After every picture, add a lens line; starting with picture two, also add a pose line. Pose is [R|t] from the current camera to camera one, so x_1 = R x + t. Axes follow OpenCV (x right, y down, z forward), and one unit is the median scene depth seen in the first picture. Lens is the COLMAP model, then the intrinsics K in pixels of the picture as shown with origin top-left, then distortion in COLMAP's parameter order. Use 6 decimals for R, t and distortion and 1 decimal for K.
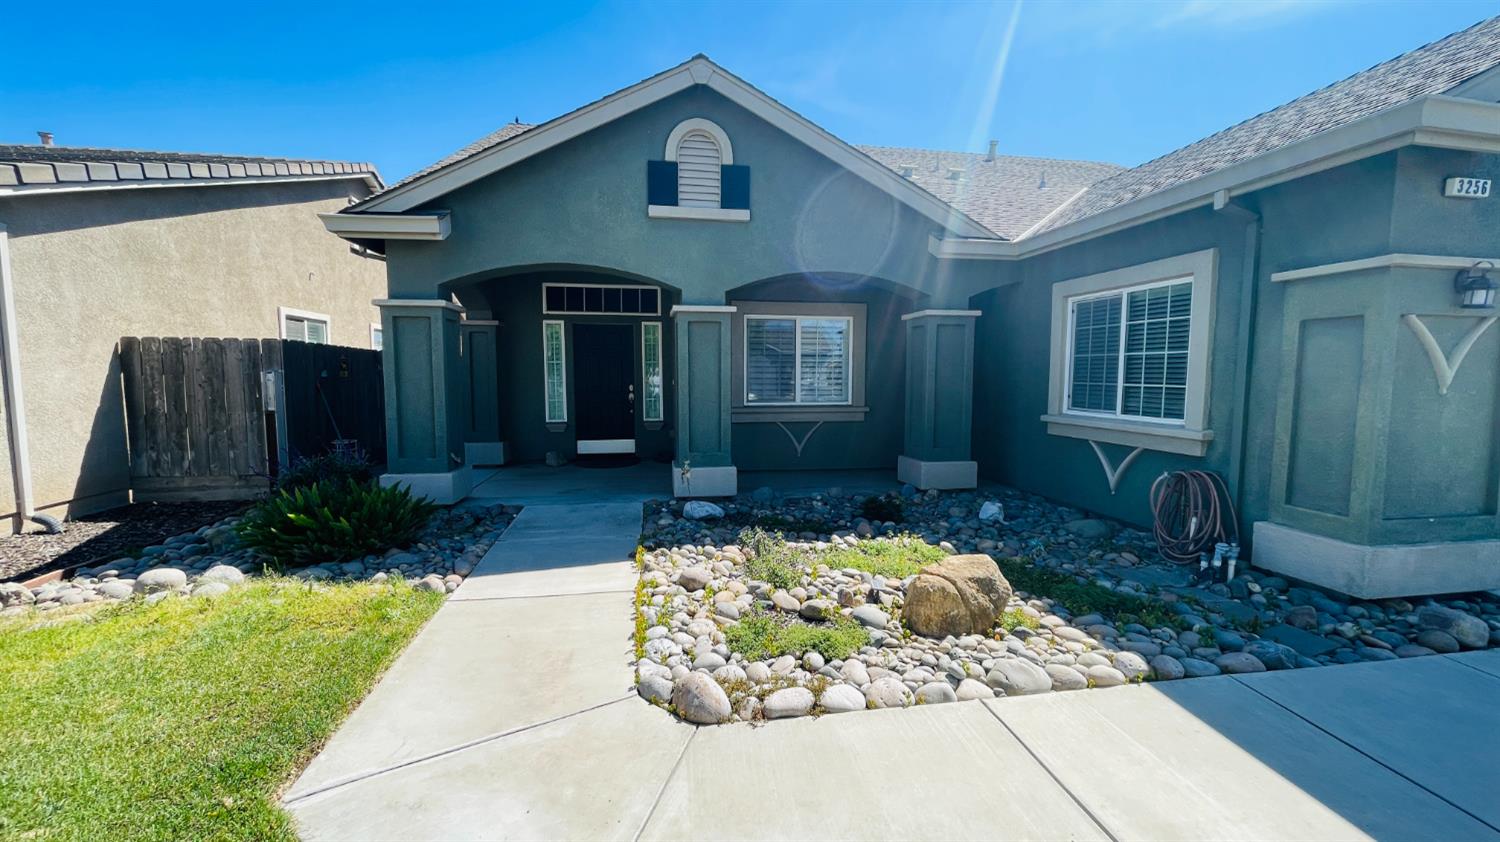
lens RADIAL K [[601.9, 0, 744.7], [0, 601.9, 424.7], [0, 0, 1]] dist [0.012157, -0.008988]
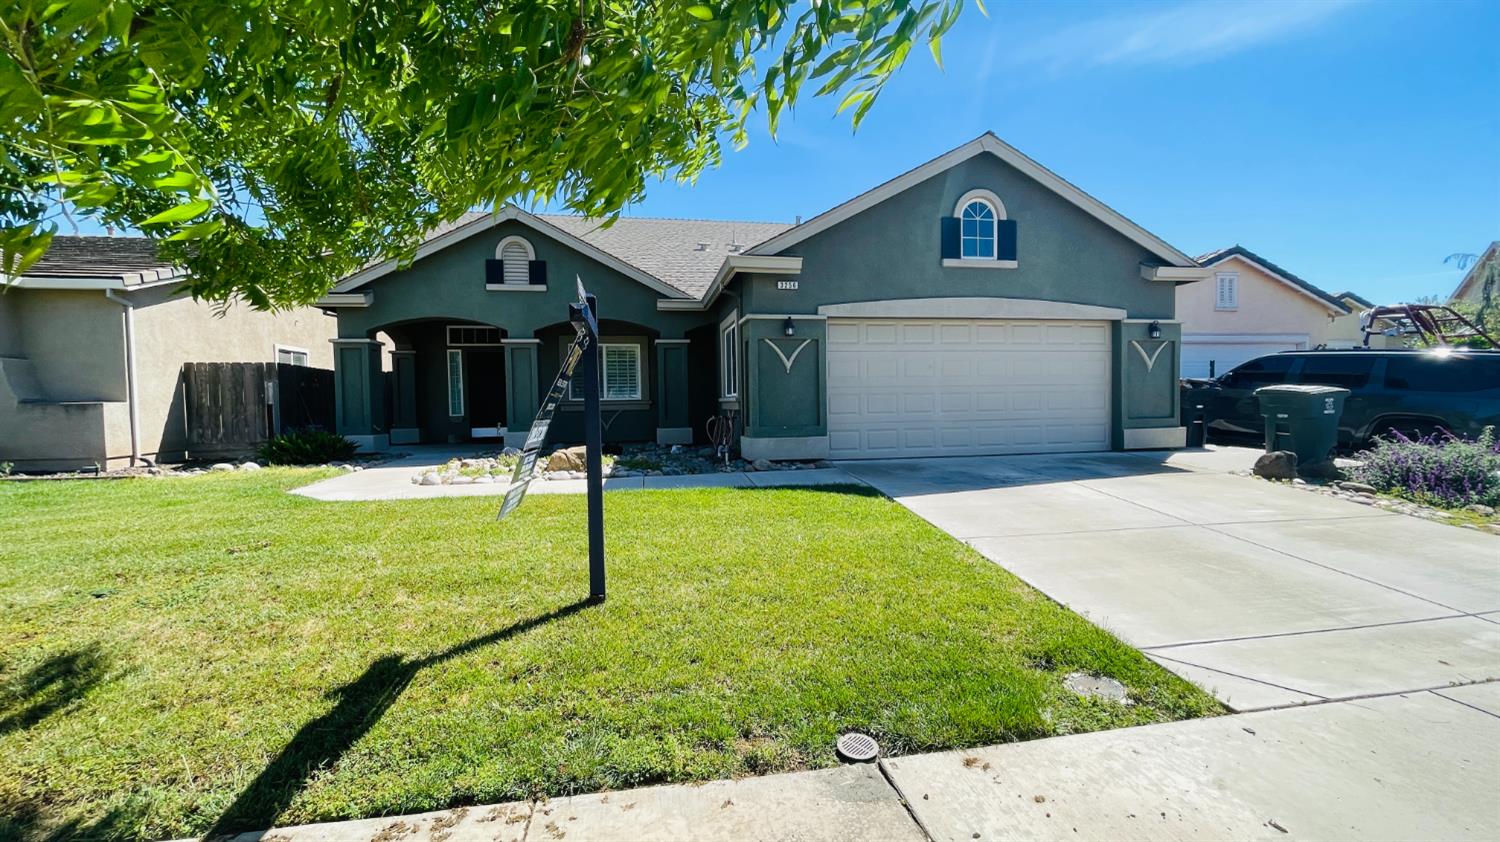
lens RADIAL K [[601.9, 0, 744.7], [0, 601.9, 424.7], [0, 0, 1]] dist [0.012157, -0.008988]
pose [[0.999729, -0.018915, 0.013588, 0.557094], [0.019540, 0.998682, -0.047454, 0.148023], [-0.012672, 0.047707, 0.998781, -0.753275]]
